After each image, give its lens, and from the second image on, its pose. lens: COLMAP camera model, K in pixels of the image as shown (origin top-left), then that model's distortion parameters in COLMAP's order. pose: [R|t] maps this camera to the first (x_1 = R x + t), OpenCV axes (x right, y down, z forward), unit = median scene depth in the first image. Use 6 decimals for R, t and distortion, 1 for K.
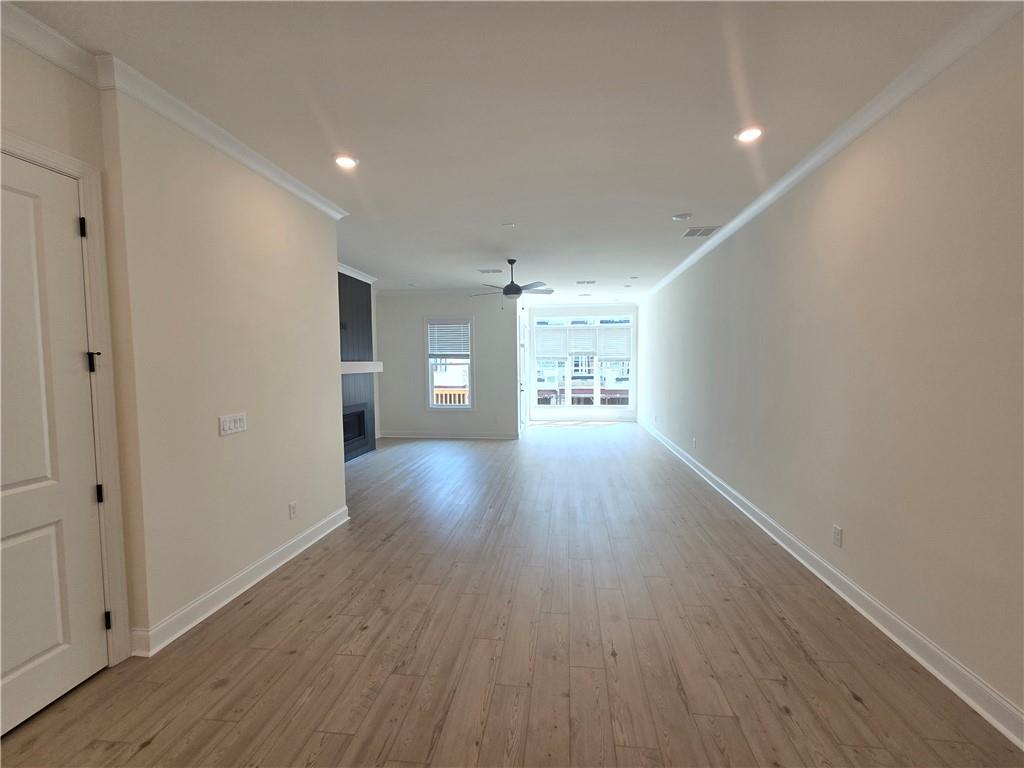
lens RADIAL K [[421.3, 0, 520.2], [0, 421.3, 382.7], [0, 0, 1]] dist [-0.000605, 0.000594]
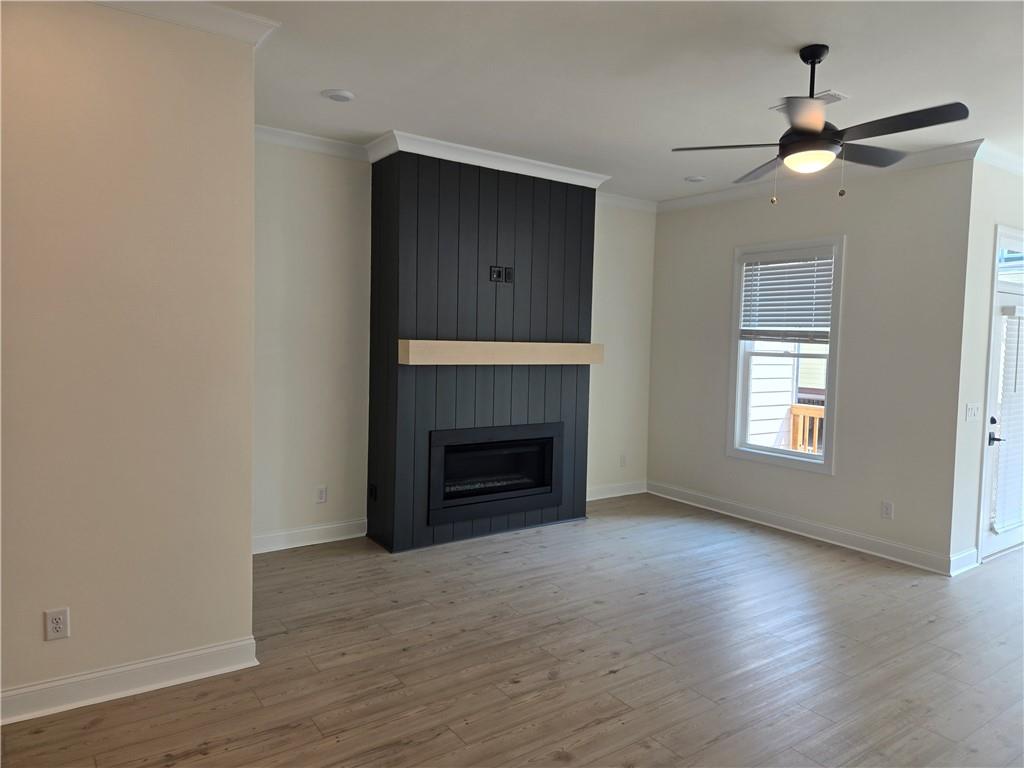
lens RADIAL K [[673.8, 0, 506.4], [0, 673.8, 382.1], [0, 0, 1]] dist [0.000219, -0.000325]
pose [[0.655255, 0.077011, -0.751472, 0.174439], [-0.067494, 0.996780, 0.043298, -0.028523], [0.752387, 0.022349, 0.658342, 0.354346]]
